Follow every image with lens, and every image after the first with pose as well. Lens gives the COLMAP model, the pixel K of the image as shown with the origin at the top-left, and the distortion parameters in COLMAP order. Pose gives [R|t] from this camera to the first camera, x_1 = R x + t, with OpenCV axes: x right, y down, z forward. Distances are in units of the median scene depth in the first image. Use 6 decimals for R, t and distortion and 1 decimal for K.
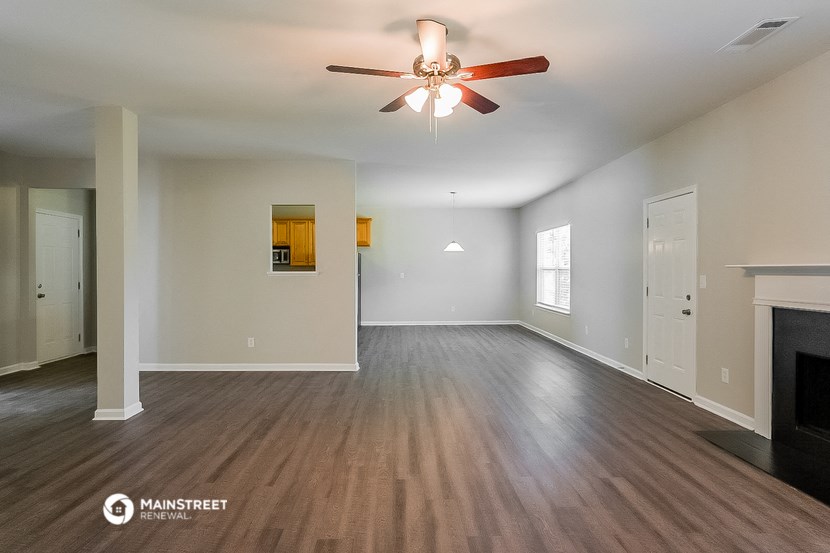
lens RADIAL K [[462.0, 0, 415.0], [0, 462.0, 276.5], [0, 0, 1]] dist [-0.015126, 0.000106]
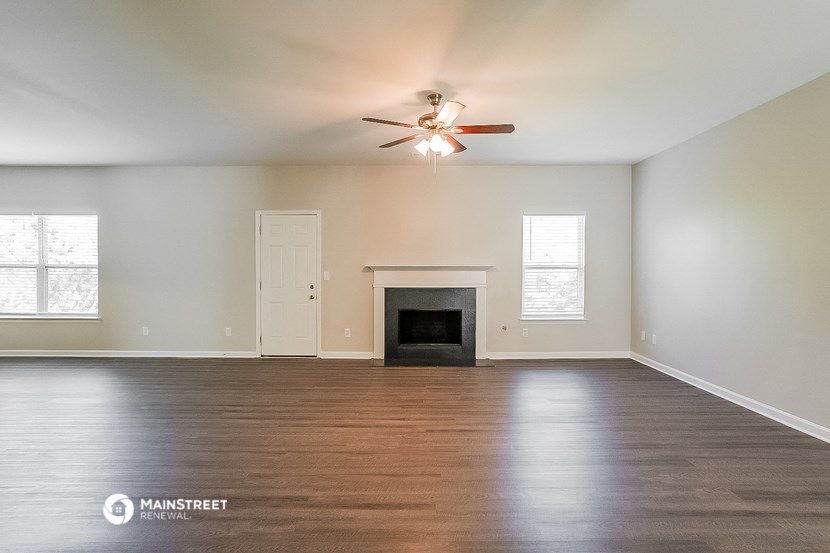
lens RADIAL K [[463.8, 0, 415.0], [0, 463.8, 276.5], [0, 0, 1]] dist [0.002053, 0.000763]
pose [[0.012875, -0.013886, 0.999821, -0.883497], [0.011177, 0.999843, 0.013742, -0.003853], [-0.999855, 0.010998, 0.013028, 0.677459]]
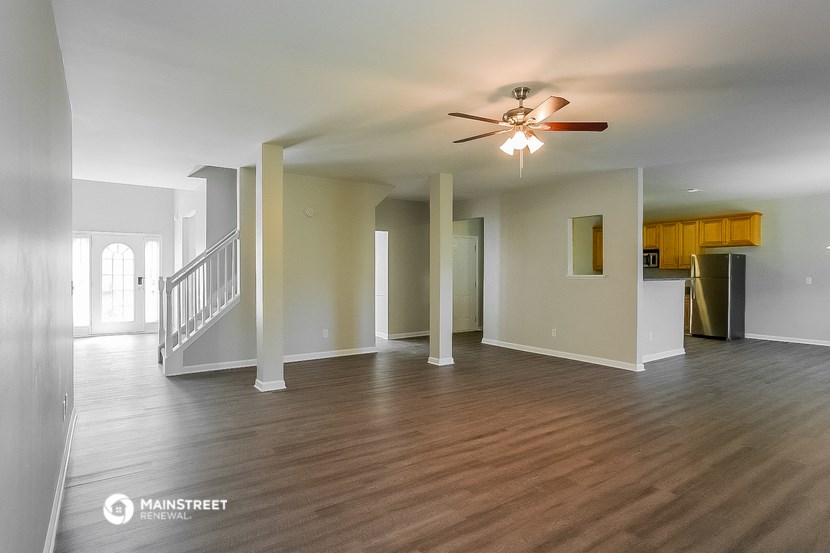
lens RADIAL K [[463.8, 0, 415.0], [0, 463.8, 276.5], [0, 0, 1]] dist [0.002053, 0.000763]
pose [[0.557125, 0.006189, -0.830405, 0.630797], [-0.012662, 0.999919, -0.001043, 0.000178], [0.830332, 0.011095, 0.557159, 0.015390]]
